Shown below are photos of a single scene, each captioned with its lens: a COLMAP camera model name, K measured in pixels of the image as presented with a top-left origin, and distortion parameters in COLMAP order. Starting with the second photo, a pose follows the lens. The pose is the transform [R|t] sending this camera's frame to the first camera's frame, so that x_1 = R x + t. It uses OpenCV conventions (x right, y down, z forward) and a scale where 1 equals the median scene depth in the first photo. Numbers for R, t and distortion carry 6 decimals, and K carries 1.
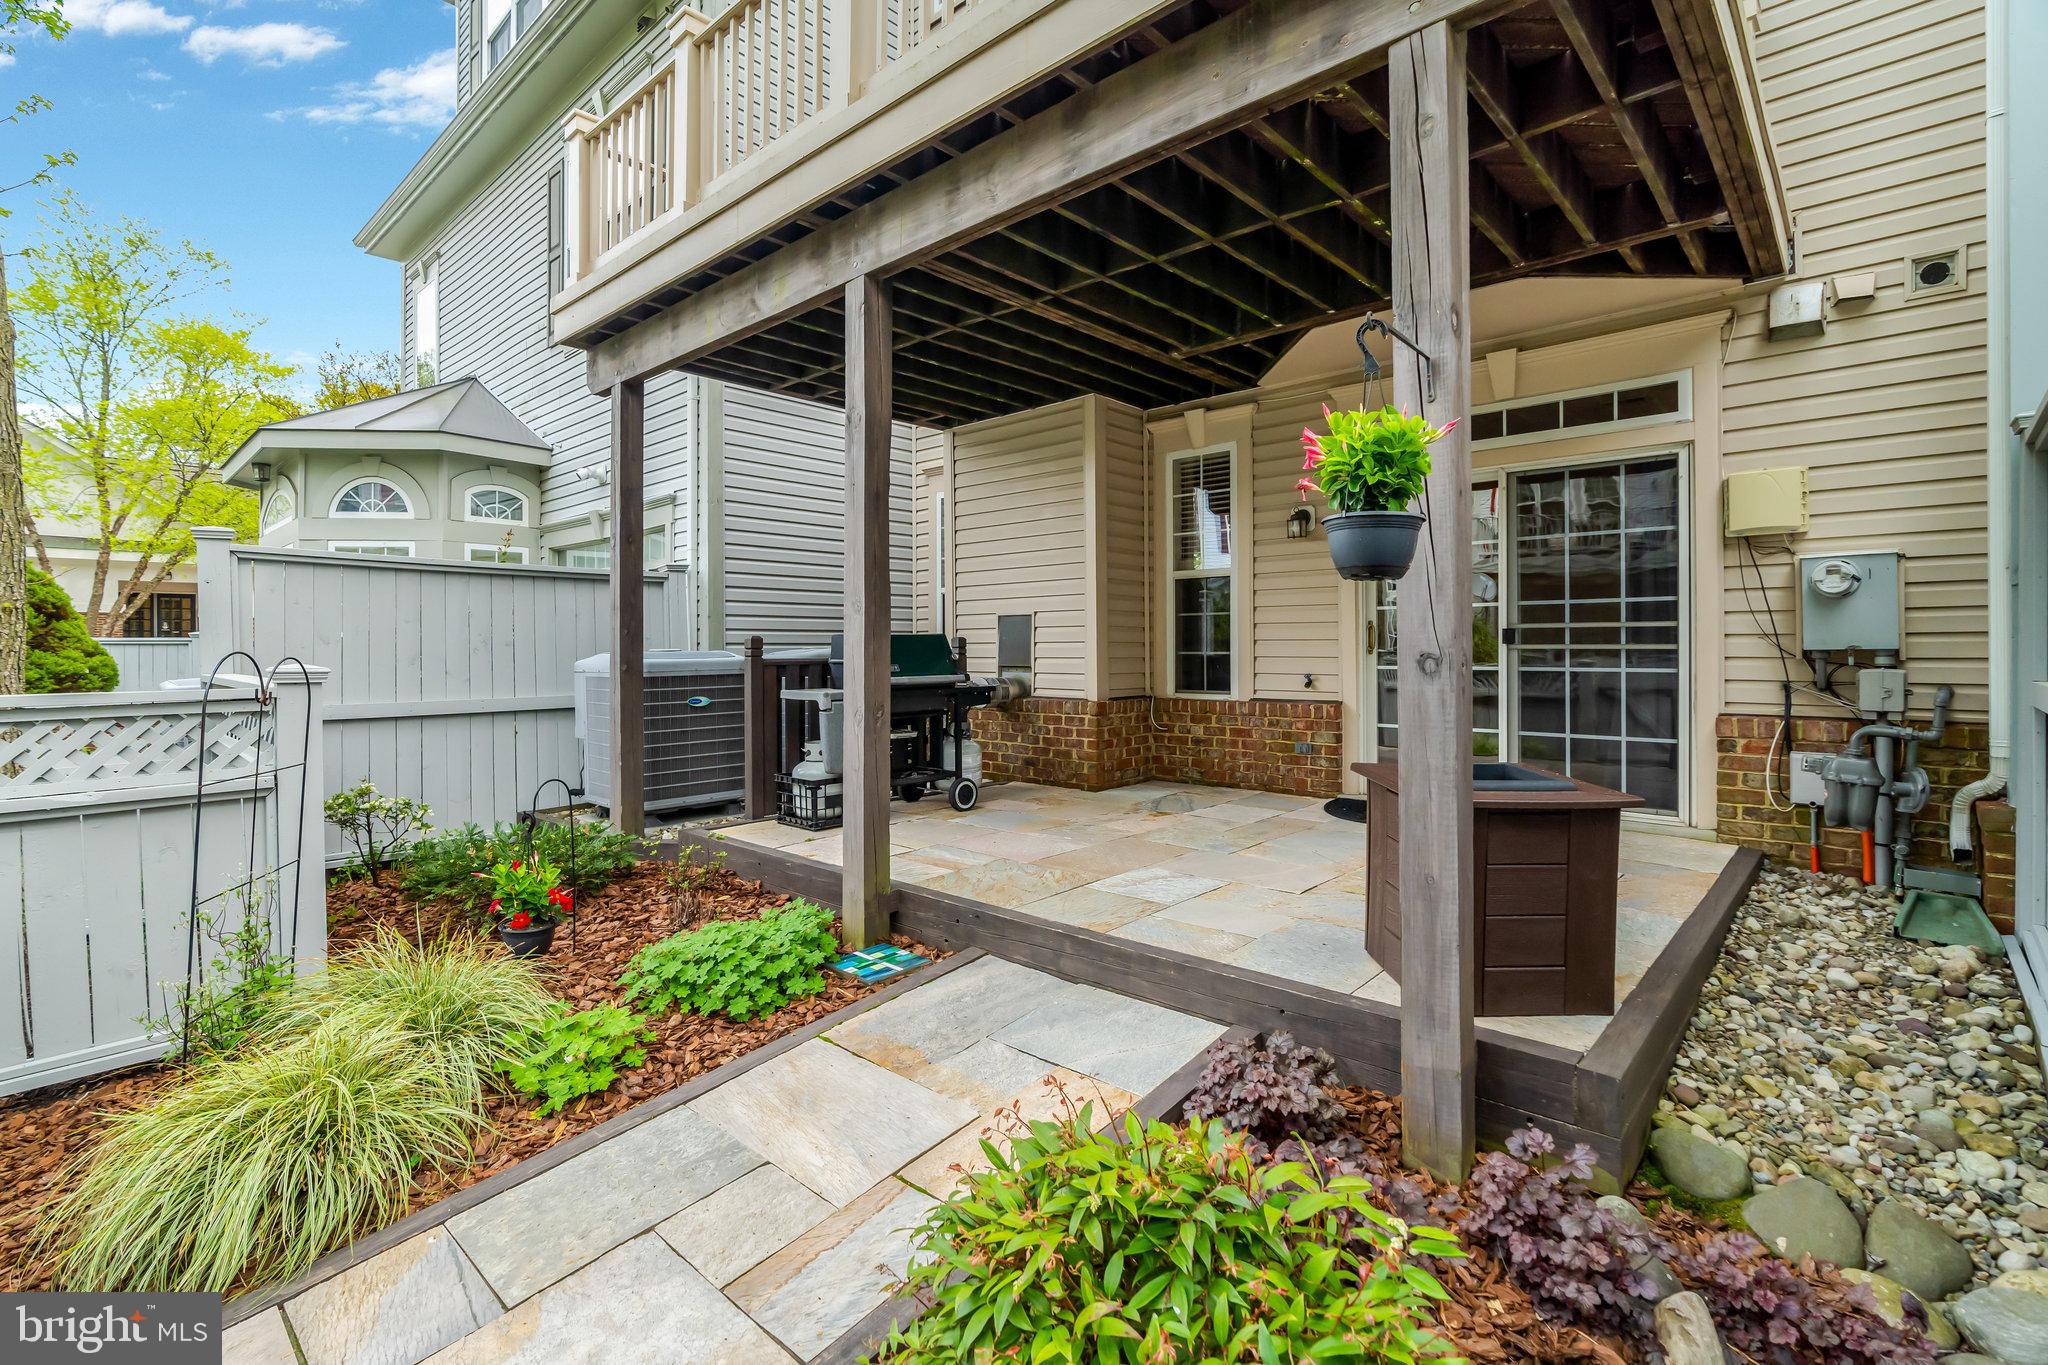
lens RADIAL K [[930.8, 0, 1031.0], [0, 930.8, 670.0], [0, 0, 1]] dist [-0.011097, 0.003690]
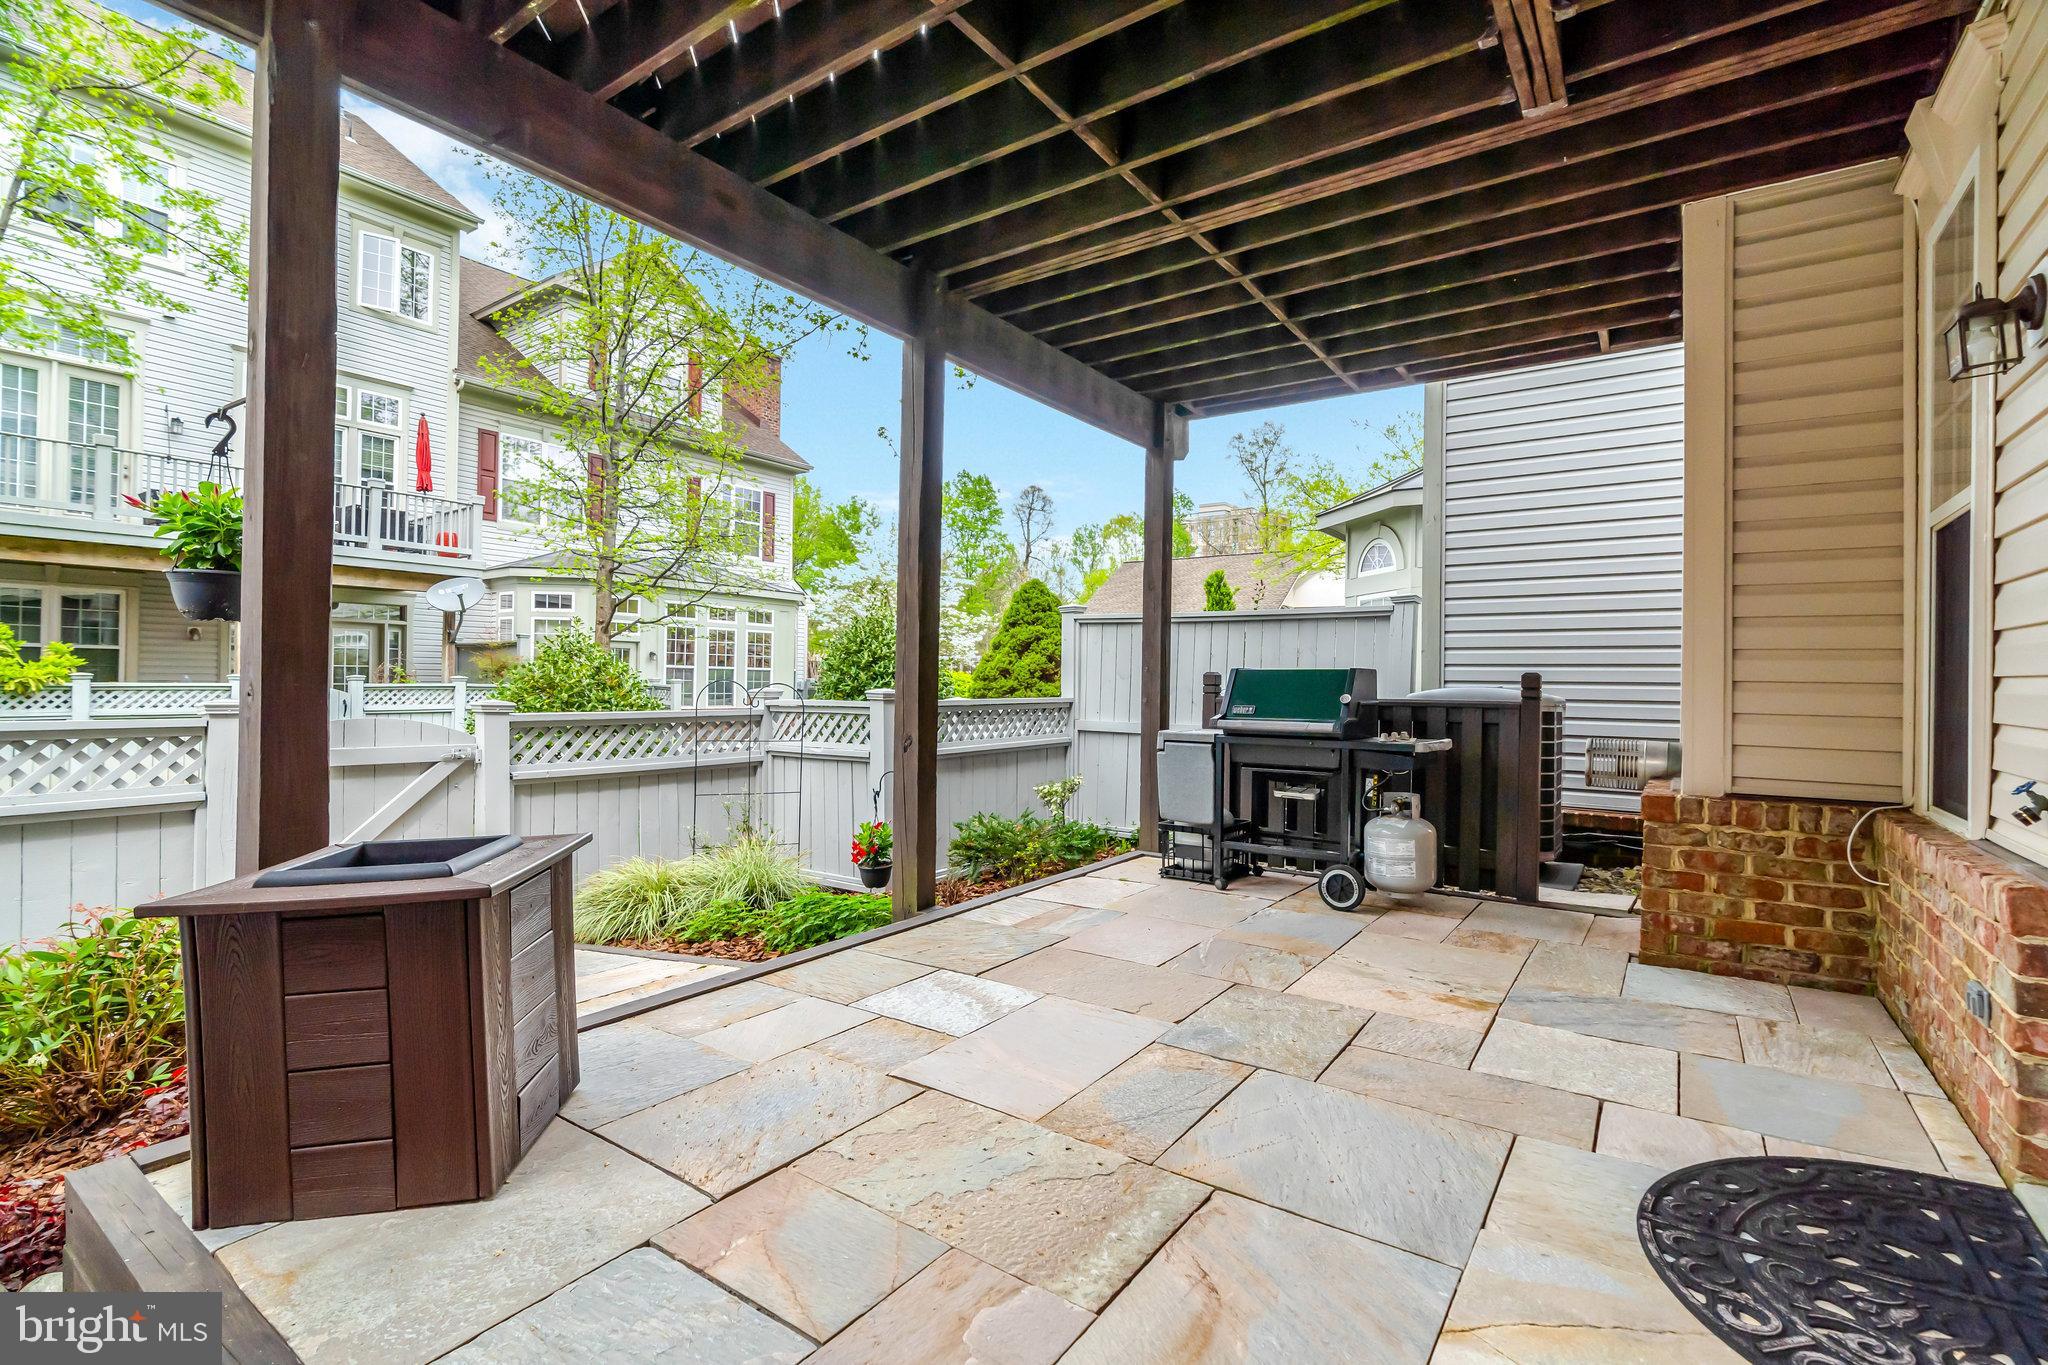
lens RADIAL K [[930.8, 0, 1030.3], [0, 930.8, 678.0], [0, 0, 1]] dist [-0.011097, 0.003690]
pose [[0.130324, 0.001525, -0.991470, 0.628194], [-0.037925, 0.999275, -0.003448, -0.020450], [0.990746, 0.038051, 0.130287, 0.688273]]
